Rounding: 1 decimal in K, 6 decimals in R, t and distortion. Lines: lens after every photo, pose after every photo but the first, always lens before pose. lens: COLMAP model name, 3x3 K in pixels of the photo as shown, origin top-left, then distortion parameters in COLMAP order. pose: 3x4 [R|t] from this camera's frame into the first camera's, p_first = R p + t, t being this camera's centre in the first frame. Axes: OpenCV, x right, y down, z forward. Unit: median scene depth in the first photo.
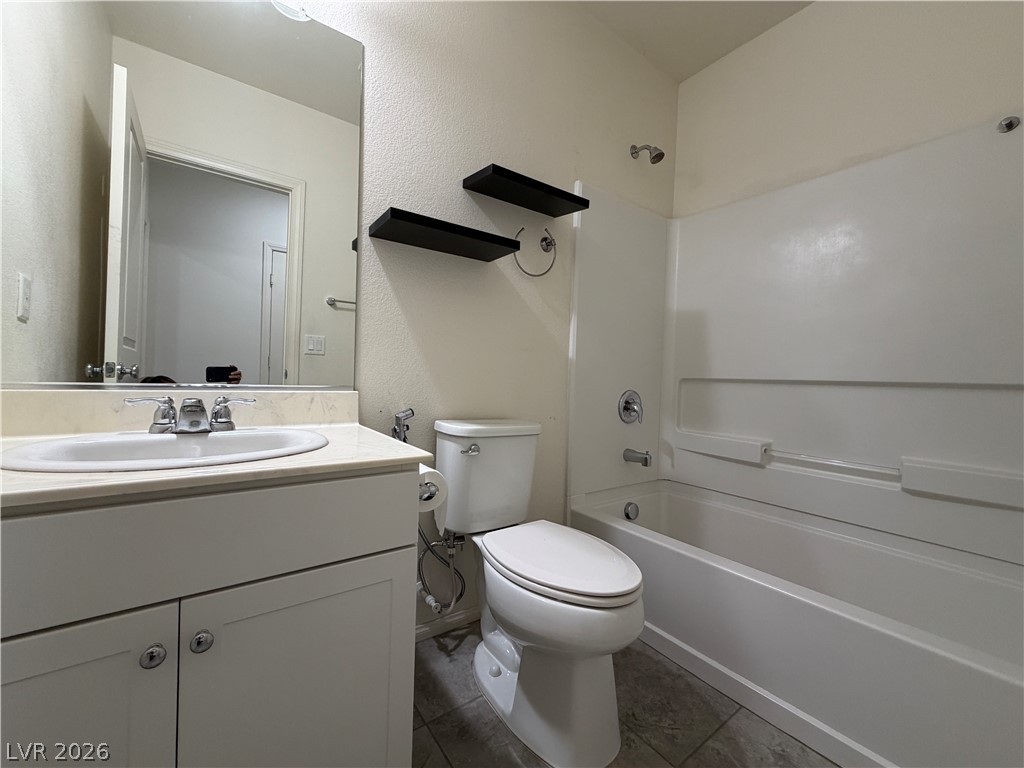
lens RADIAL K [[411.7, 0, 510.1], [0, 411.7, 383.9], [0, 0, 1]] dist [-0.000050, 0.000717]
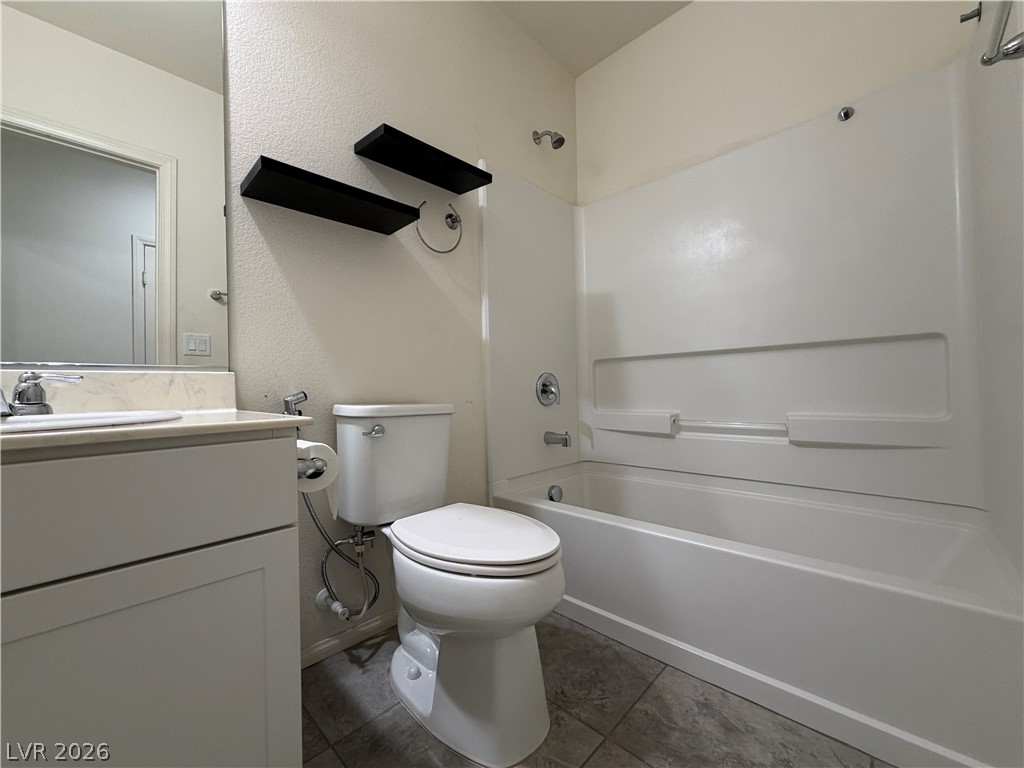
lens RADIAL K [[411.7, 0, 510.1], [0, 411.7, 383.9], [0, 0, 1]] dist [-0.000050, 0.000717]
pose [[0.983427, -0.053328, 0.173282, 0.042736], [0.058000, 0.998074, -0.022006, 0.084833], [-0.171775, 0.031691, 0.984626, 0.048165]]
